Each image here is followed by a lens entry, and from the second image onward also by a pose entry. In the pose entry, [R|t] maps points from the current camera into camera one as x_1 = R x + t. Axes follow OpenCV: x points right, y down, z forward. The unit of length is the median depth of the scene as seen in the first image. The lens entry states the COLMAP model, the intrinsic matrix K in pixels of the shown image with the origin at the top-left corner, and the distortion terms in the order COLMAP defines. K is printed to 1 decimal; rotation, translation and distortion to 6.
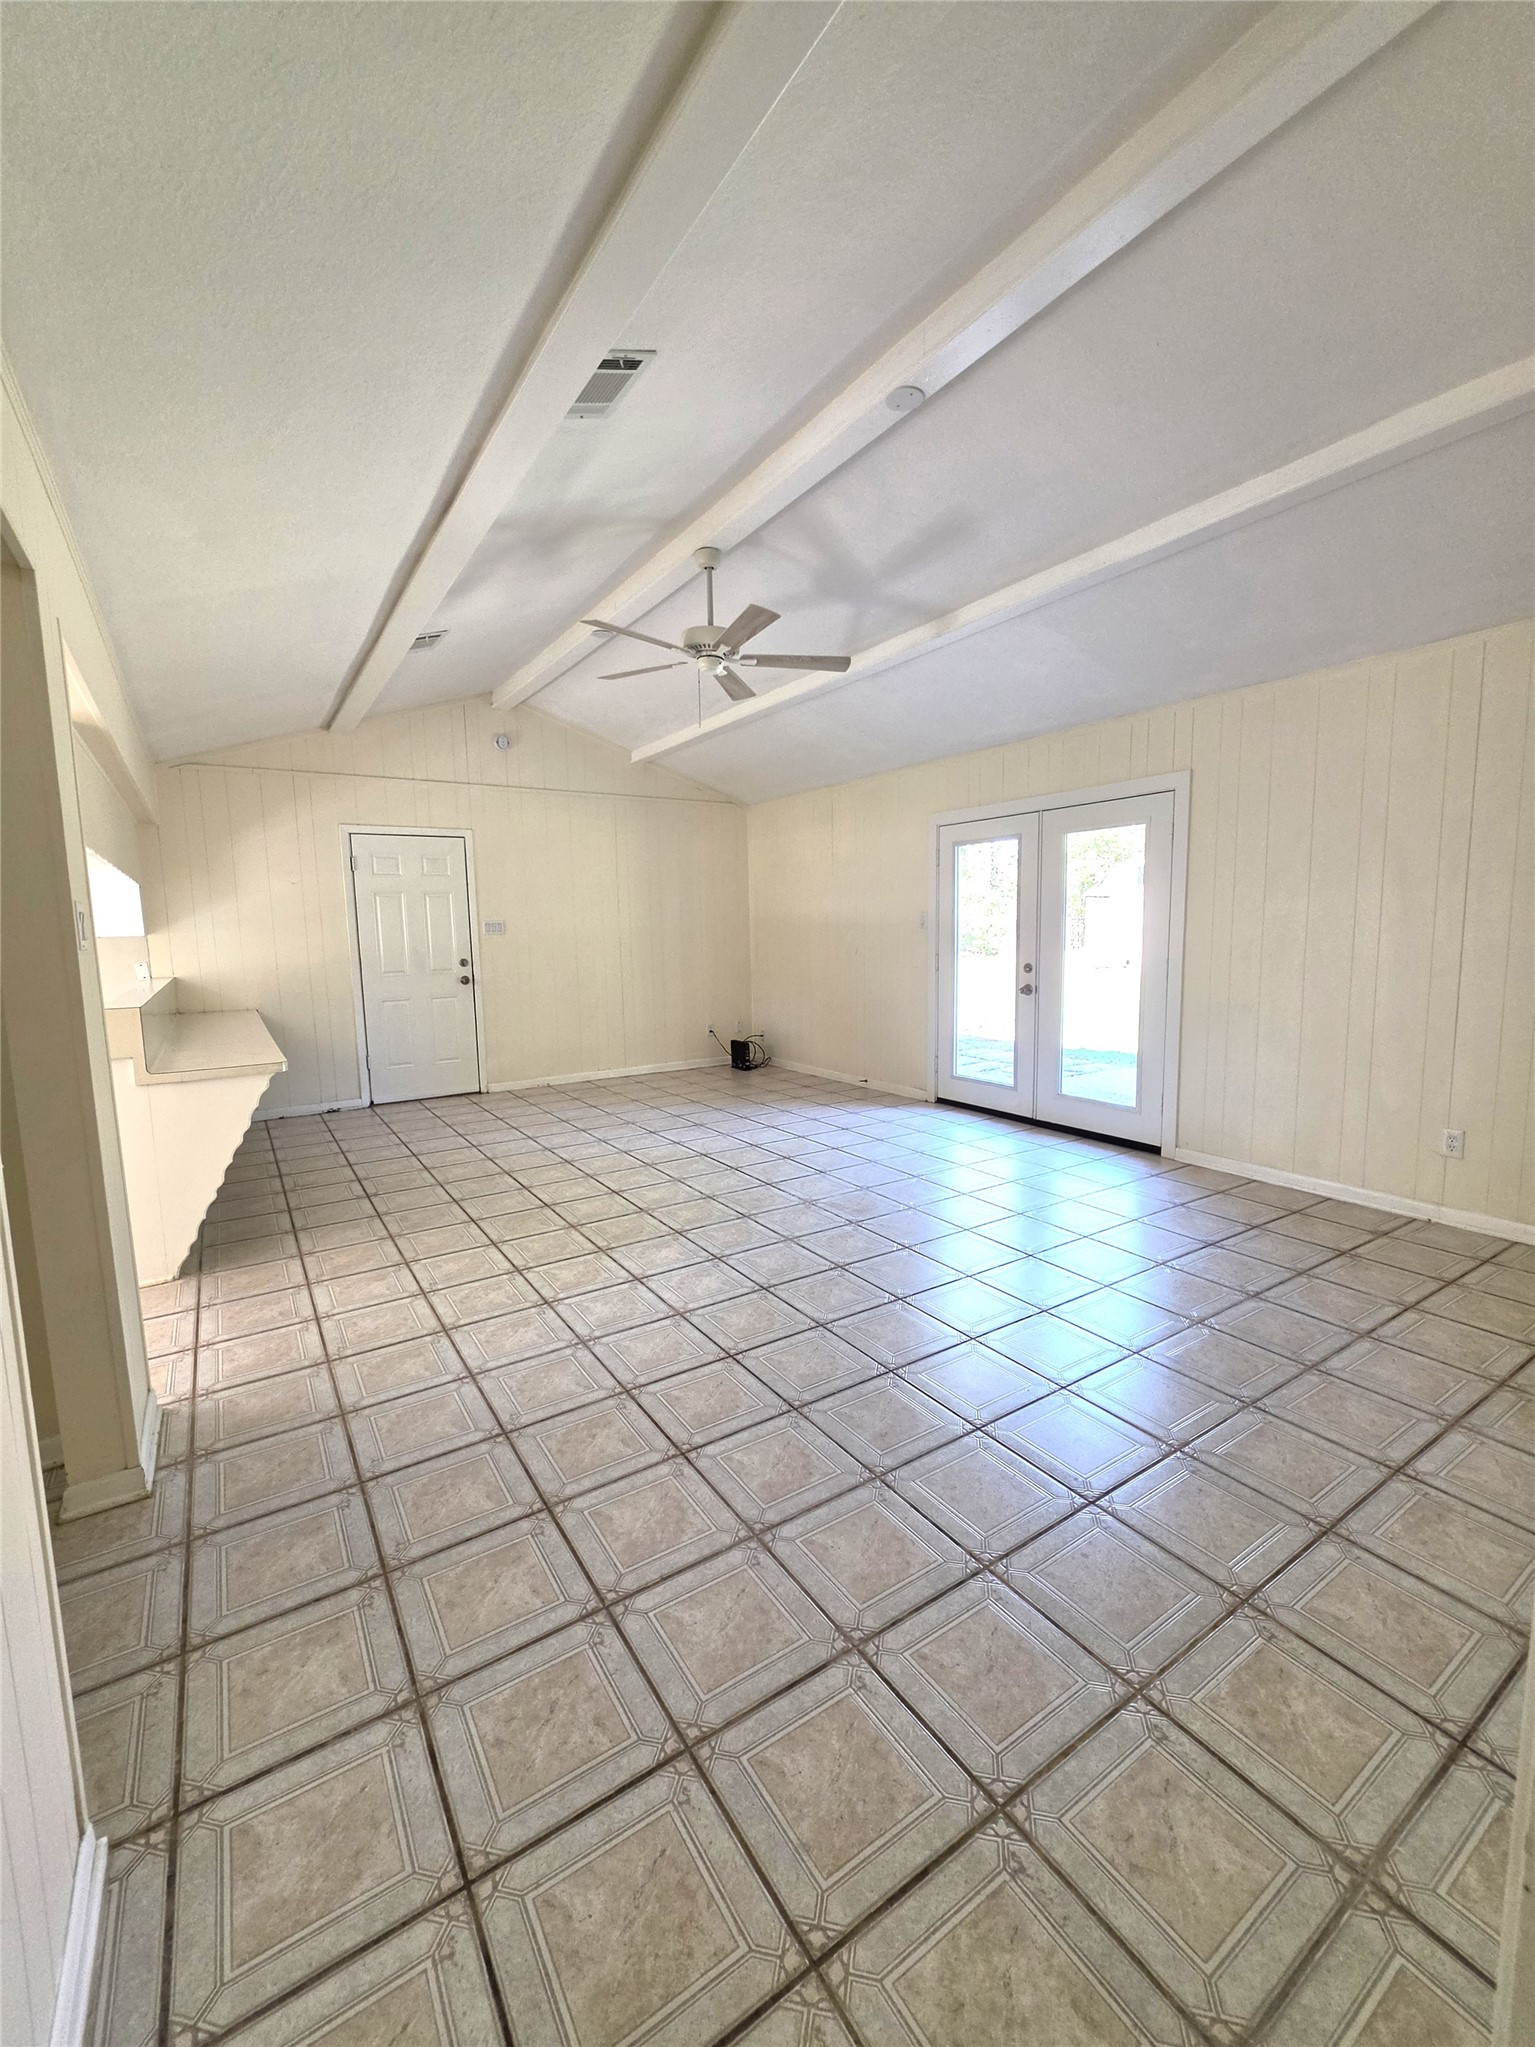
lens RADIAL K [[833.2, 0, 740.2], [0, 833.2, 1045.3], [0, 0, 1]] dist [-0.002174, -0.000325]
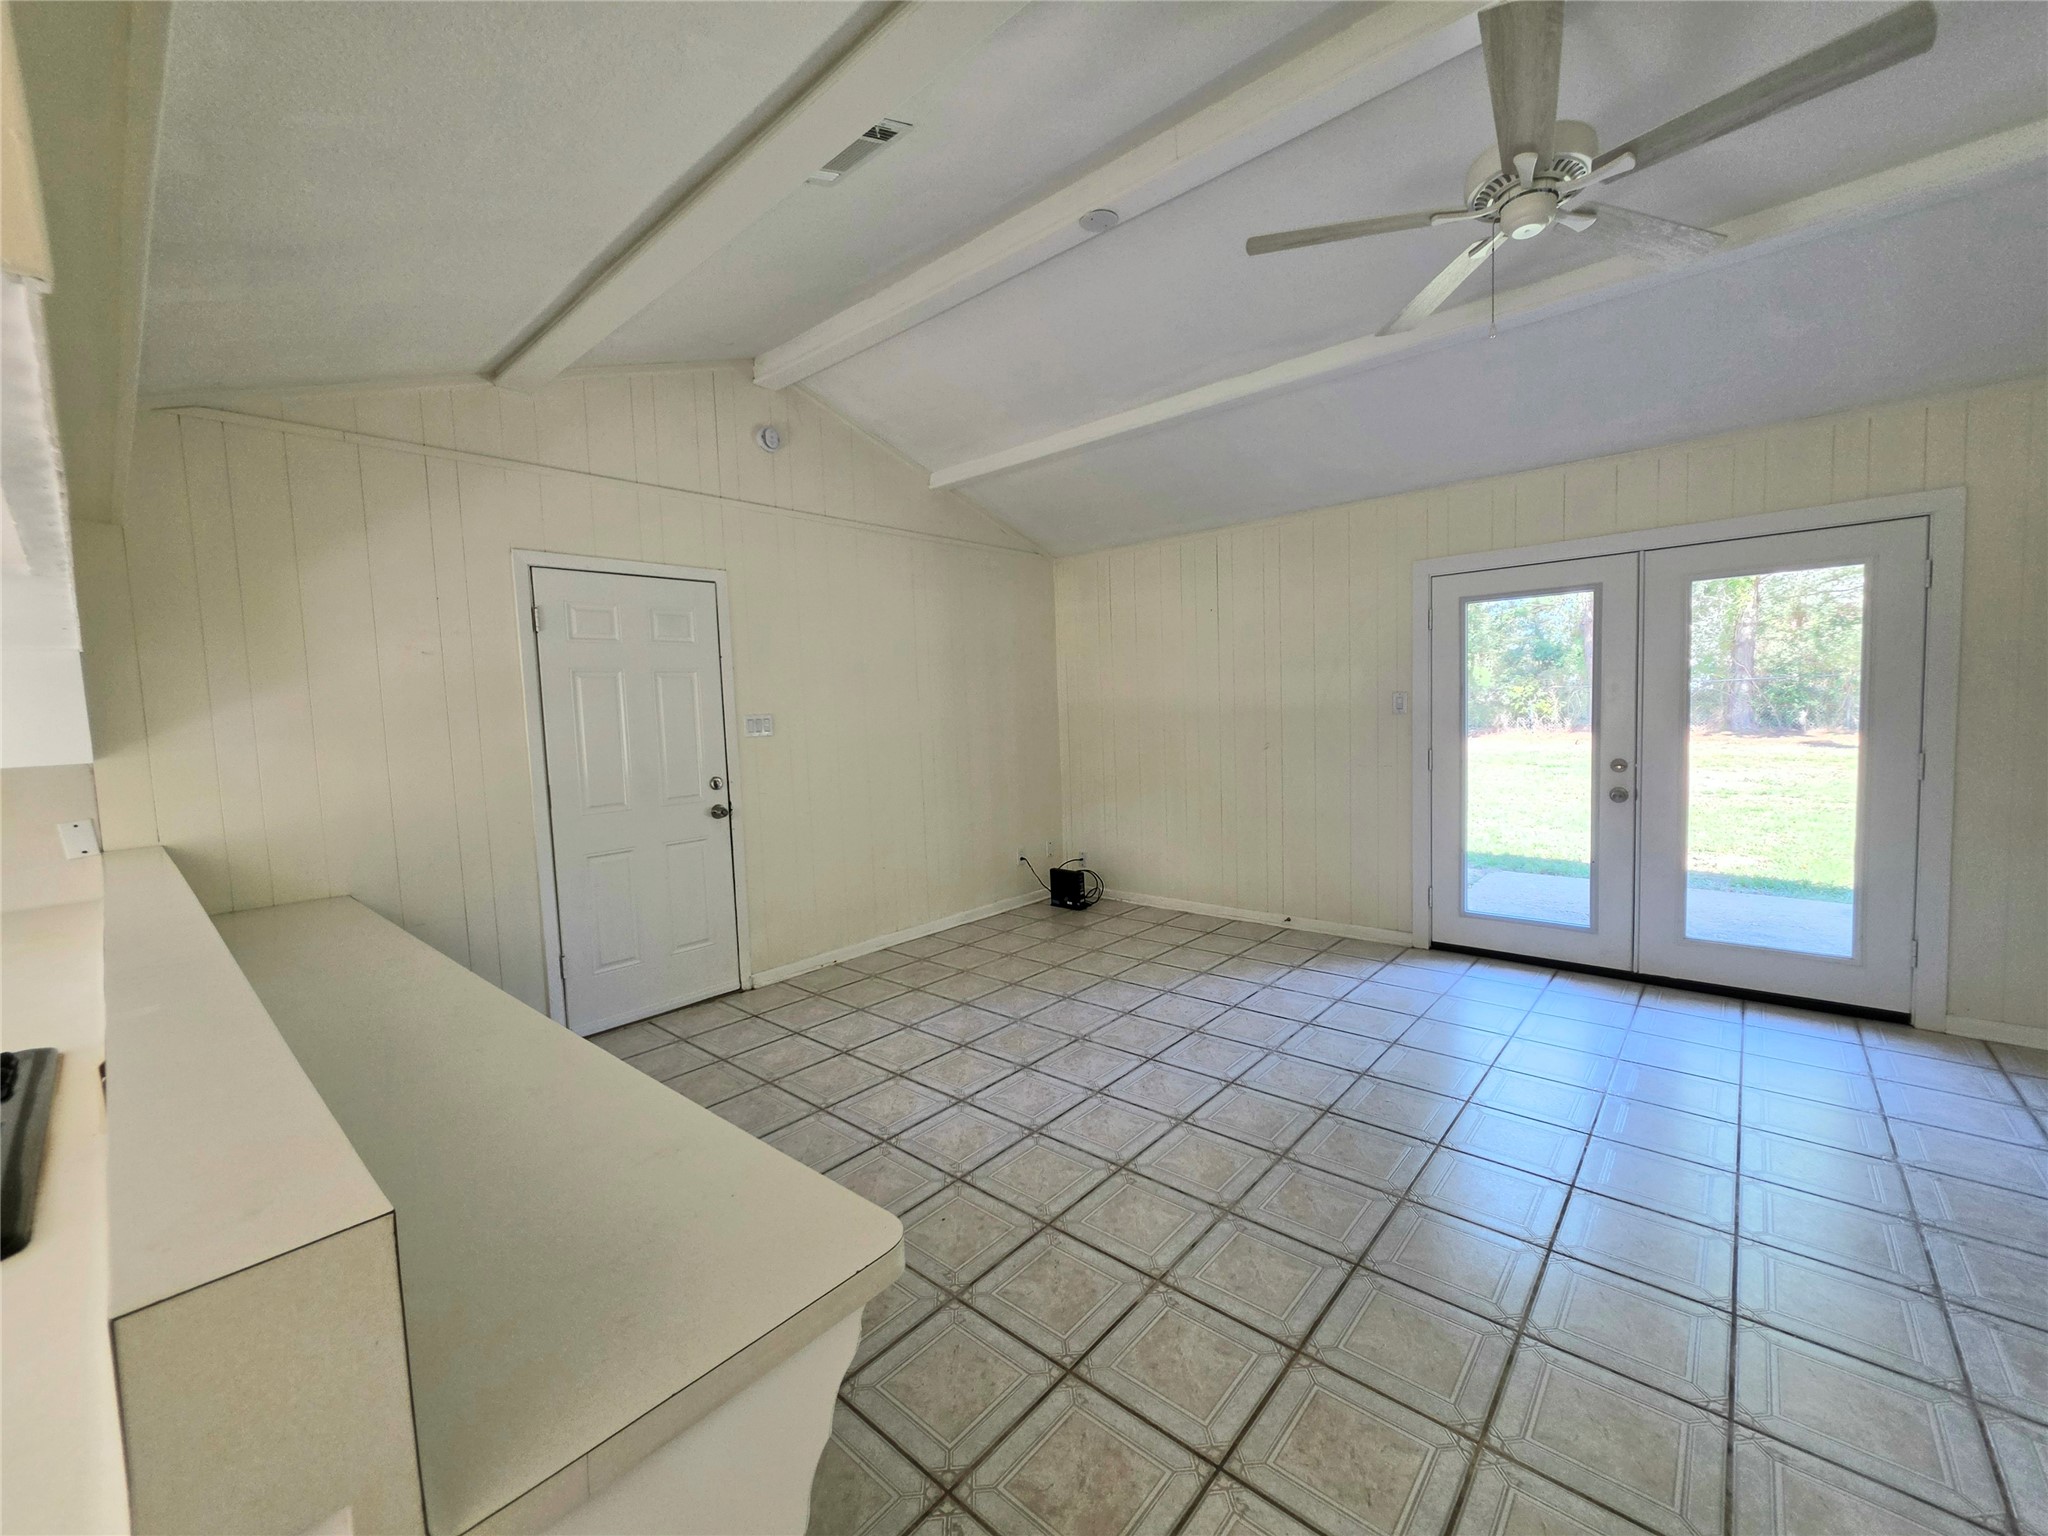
lens RADIAL K [[833.6, 0, 1011.9], [0, 833.6, 779.8], [0, 0, 1]] dist [-0.002174, -0.000325]
pose [[0.963138, -0.039763, 0.266054, -0.310396], [0.056142, 0.996948, -0.054242, -0.061137], [-0.263086, 0.067179, 0.962431, 0.380396]]
